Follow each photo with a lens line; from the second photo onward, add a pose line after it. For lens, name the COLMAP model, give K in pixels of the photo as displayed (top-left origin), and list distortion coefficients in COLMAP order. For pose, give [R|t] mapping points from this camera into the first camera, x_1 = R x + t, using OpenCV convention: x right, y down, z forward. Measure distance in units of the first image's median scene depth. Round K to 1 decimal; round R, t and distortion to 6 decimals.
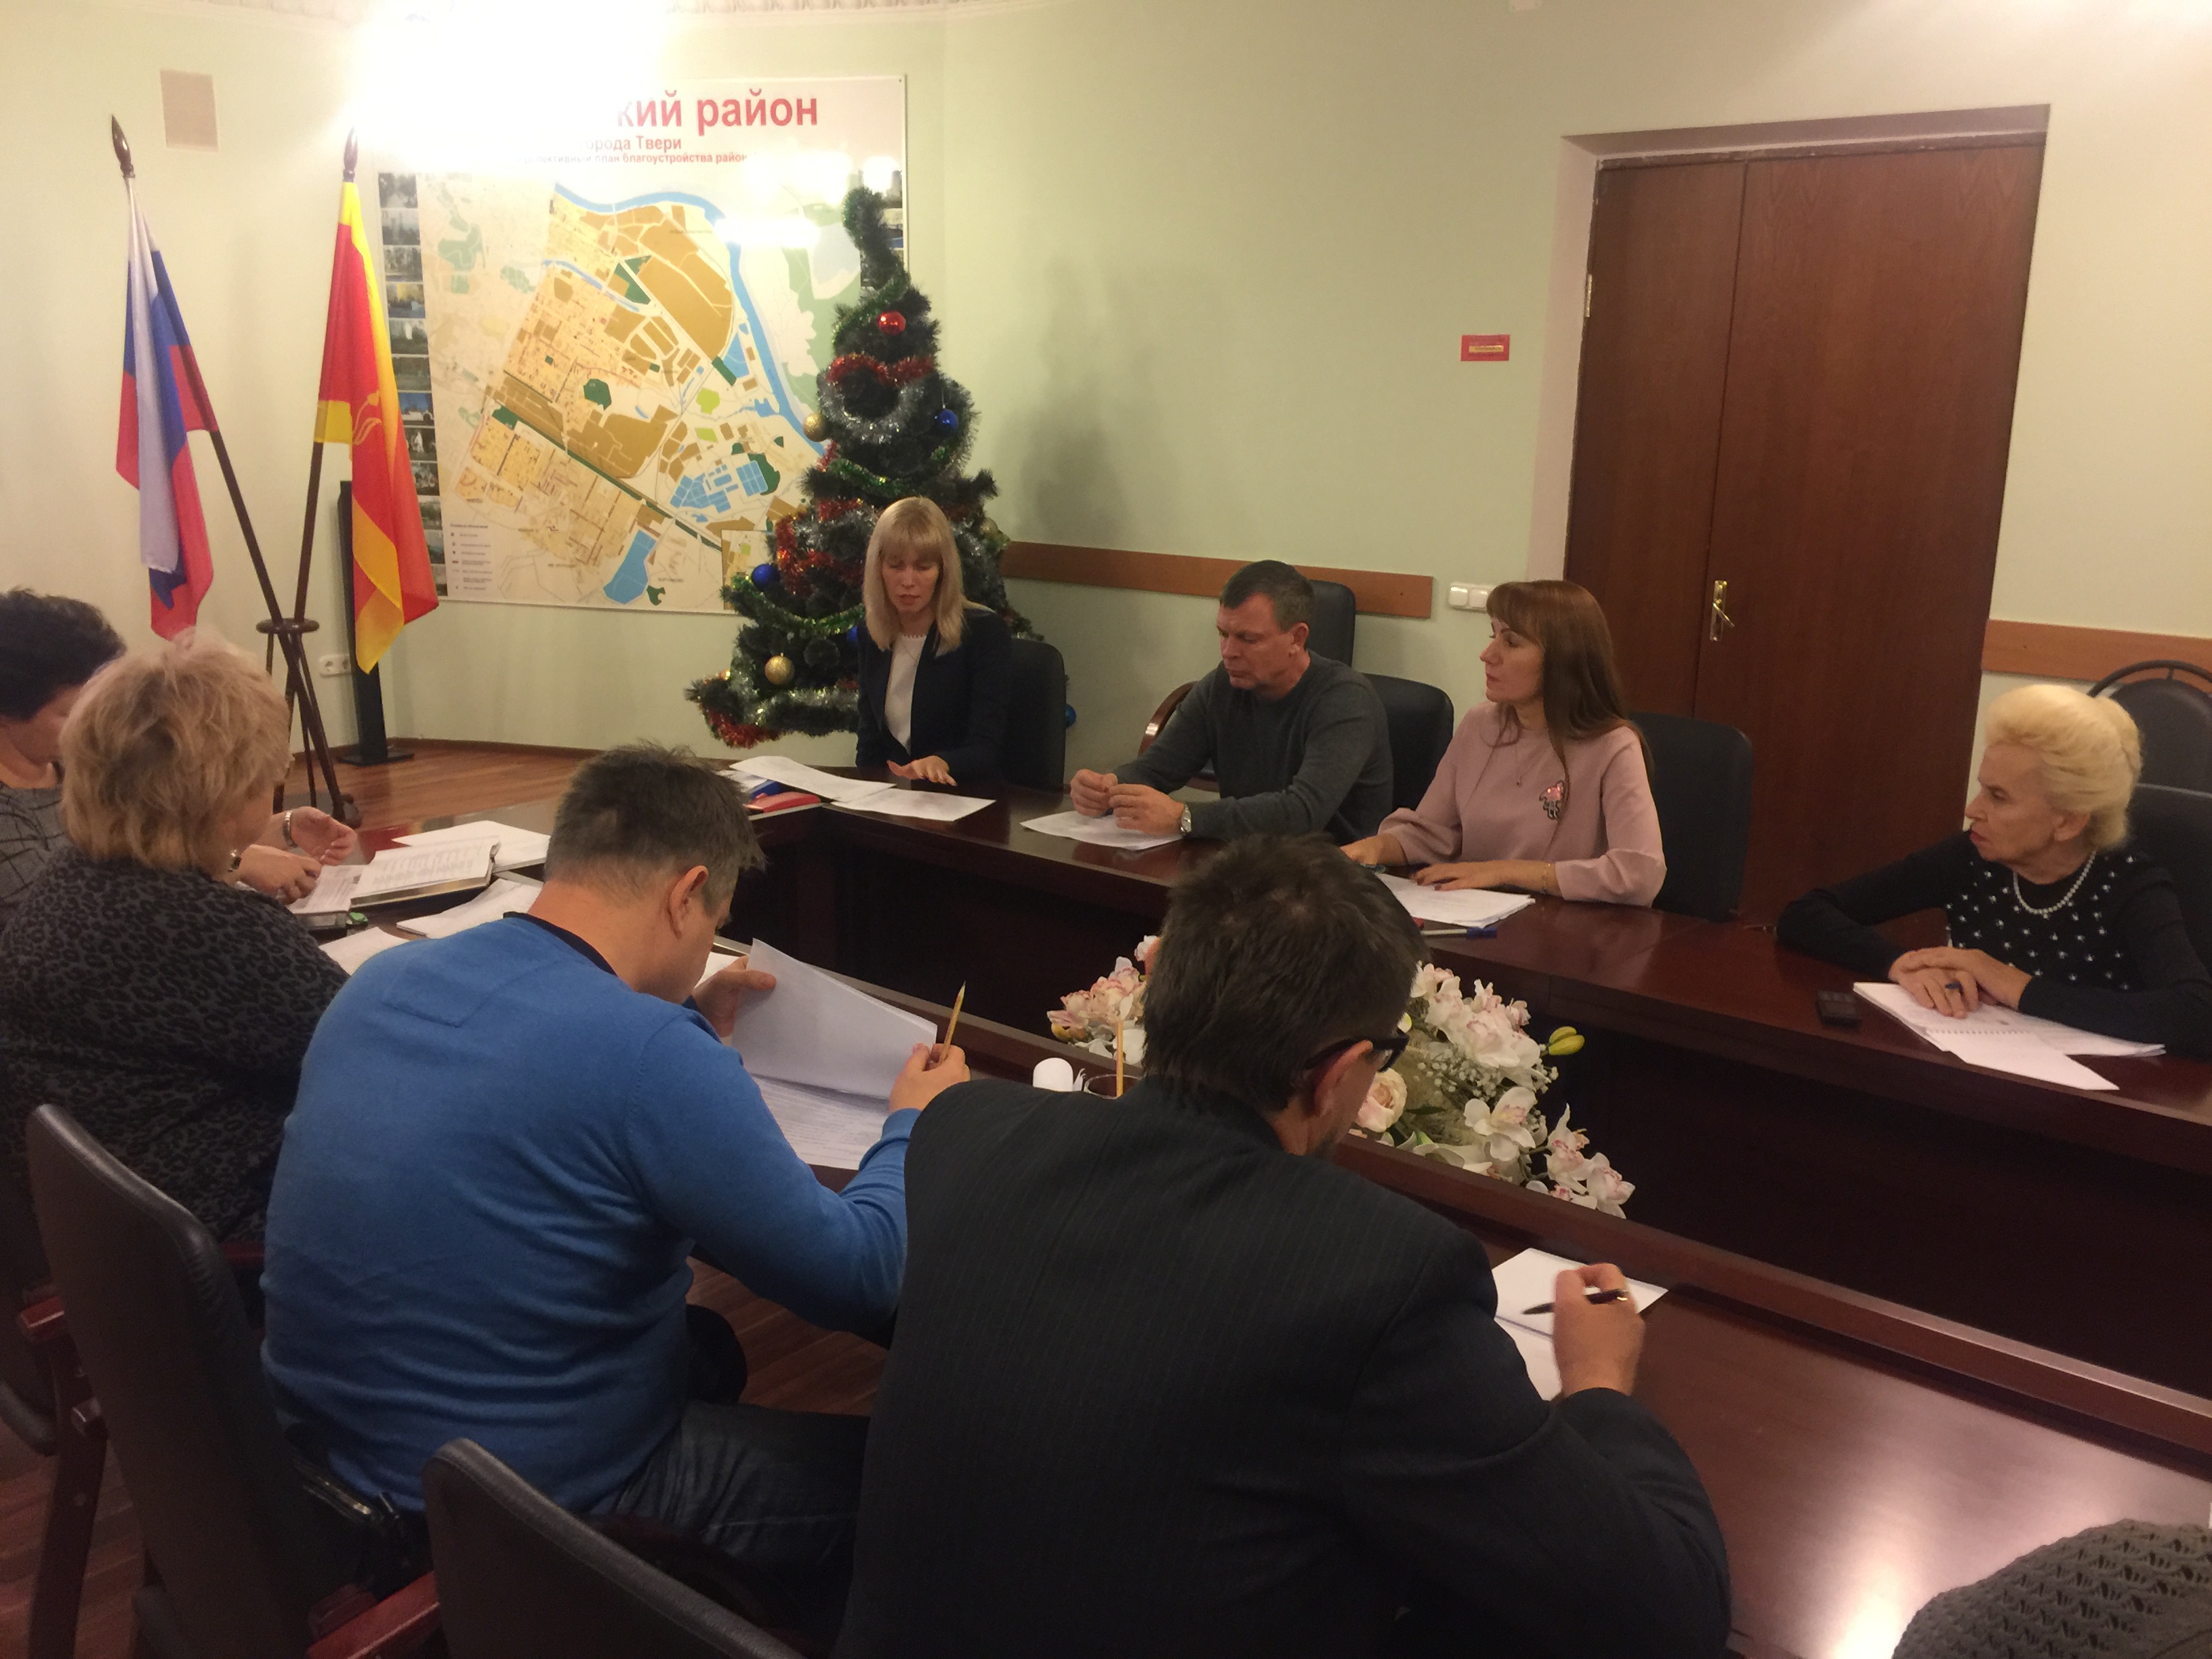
lens RADIAL K [[1847.0, 0, 1106.0], [0, 1847.0, 829.5], [0, 0, 1]] dist [0.092523, -0.138313]
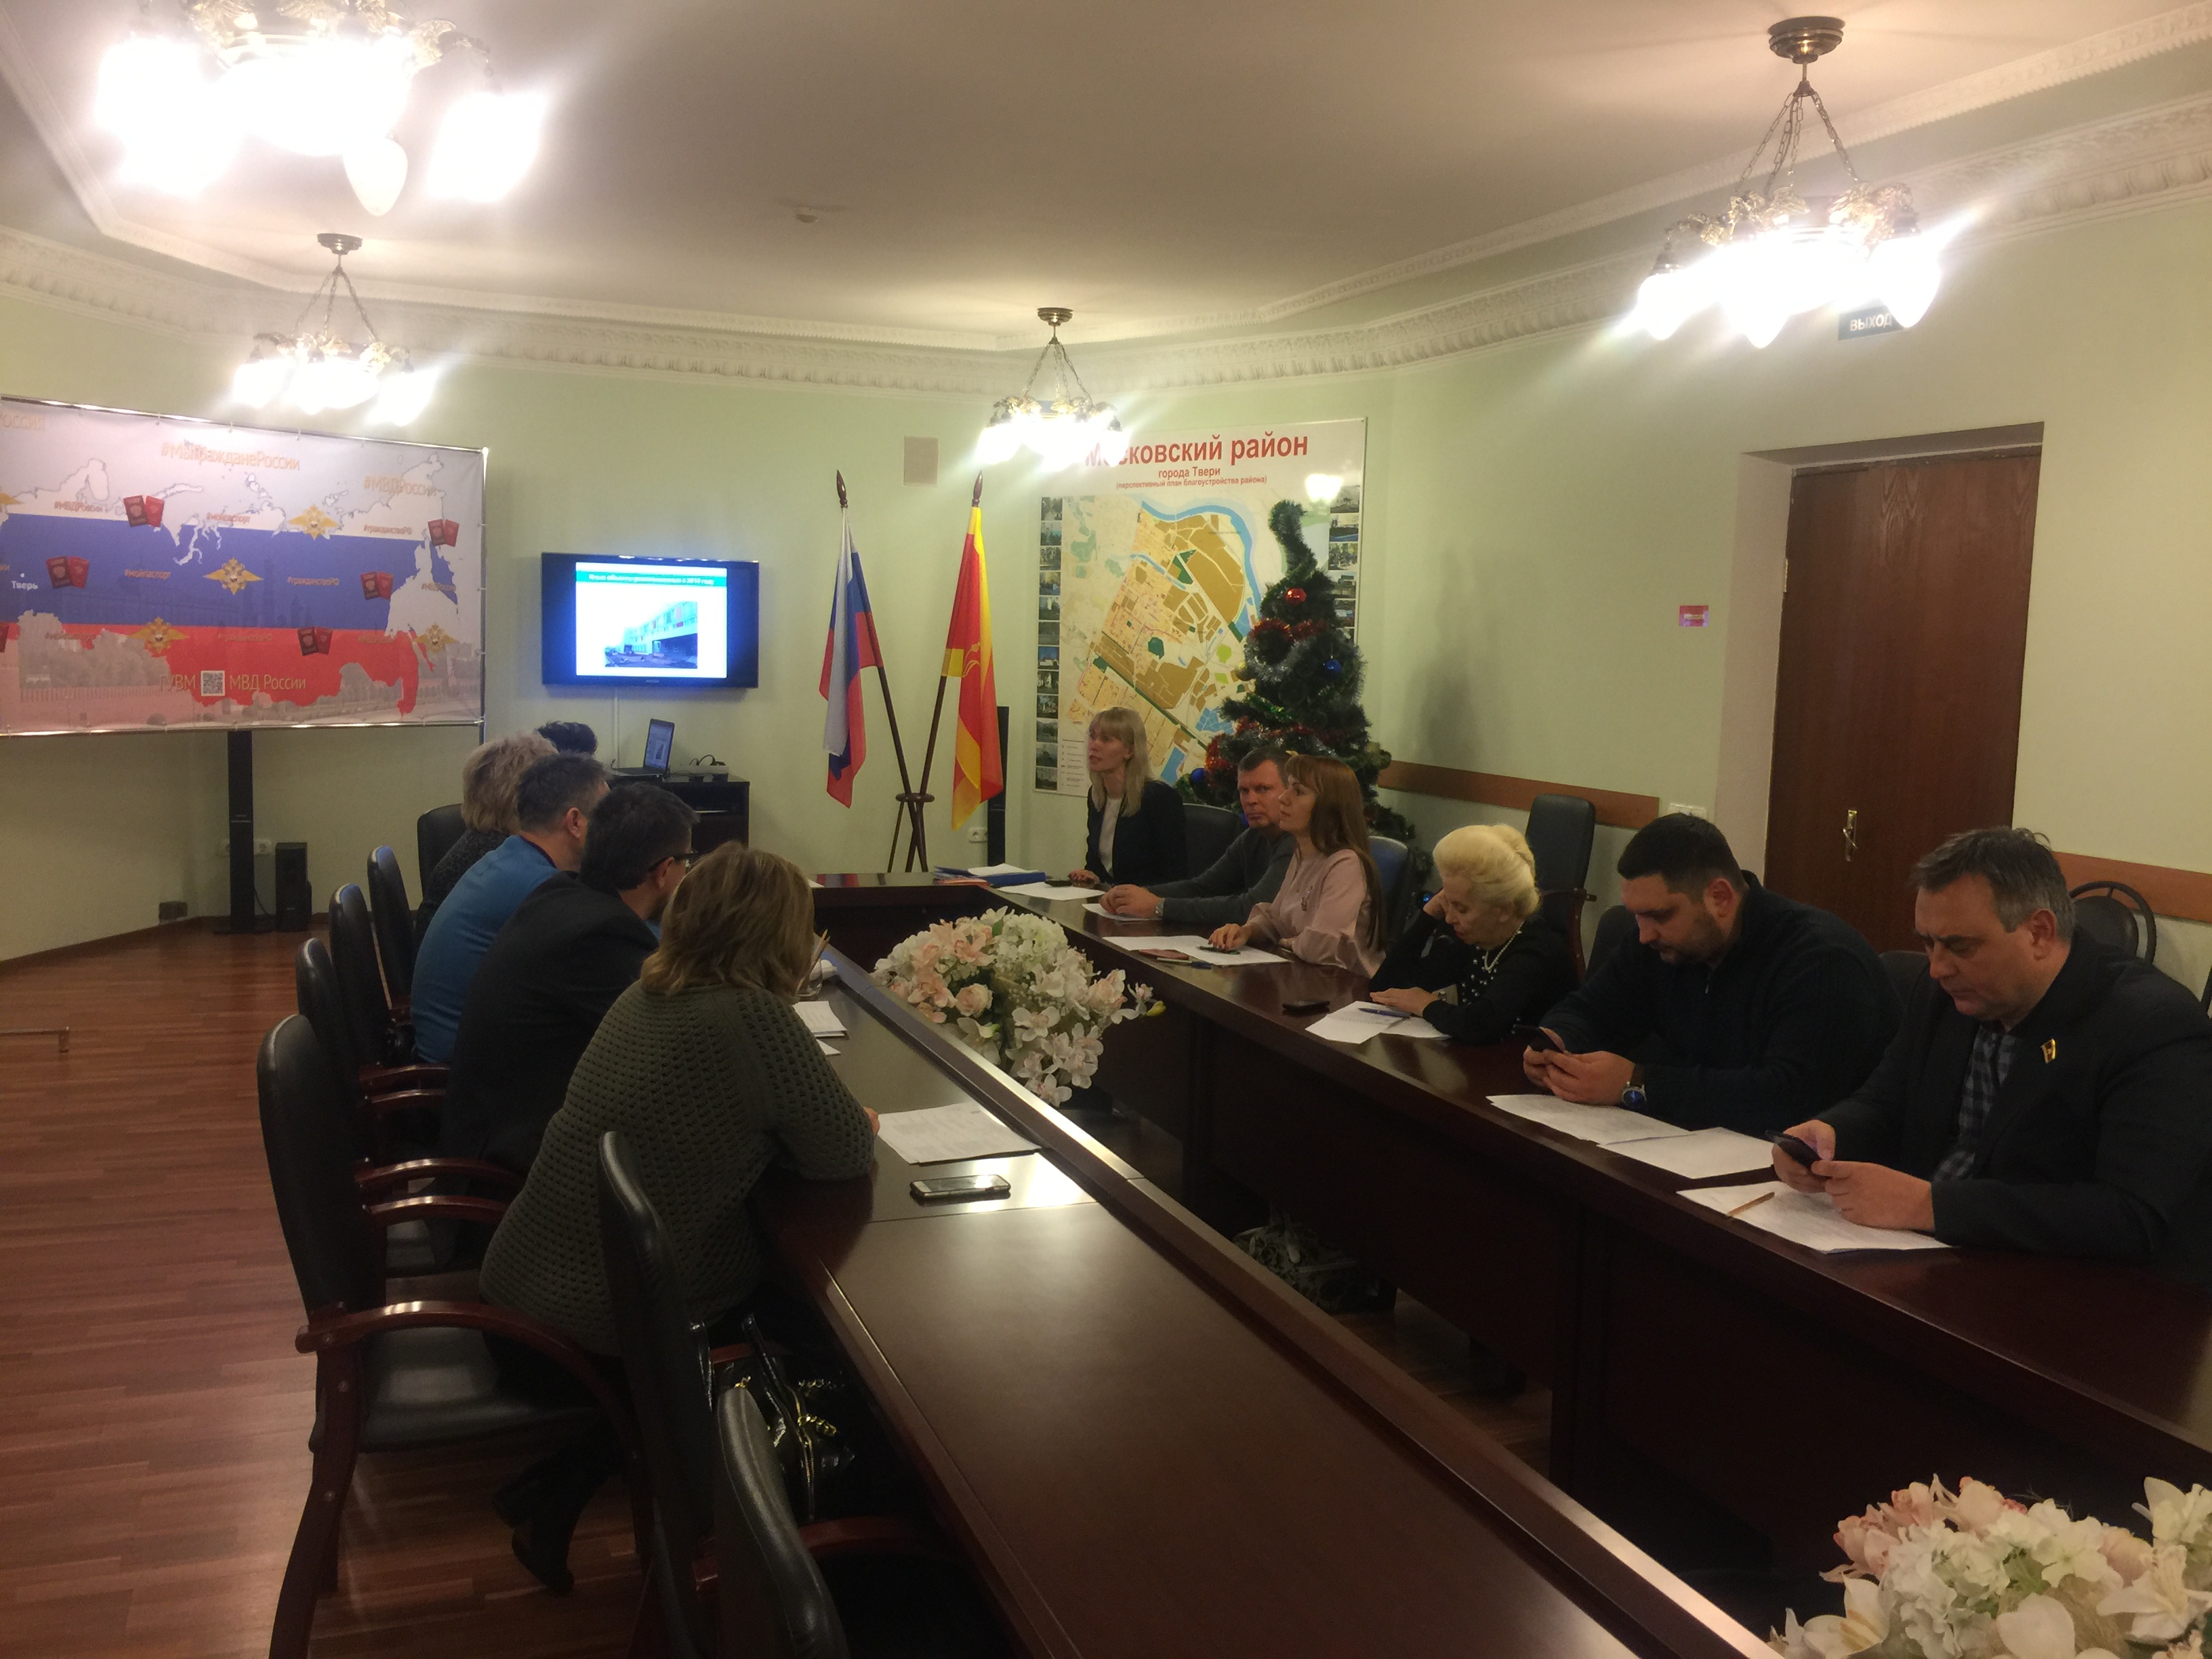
lens RADIAL K [[1863.0, 0, 1120.7], [0, 1863.0, 815.0], [0, 0, 1]] dist [0.078128, -0.109980]
pose [[0.881418, 0.055510, -0.469063, 0.354569], [-0.124831, 0.985138, -0.117986, 0.051788], [0.455543, 0.162549, 0.875248, -0.188785]]
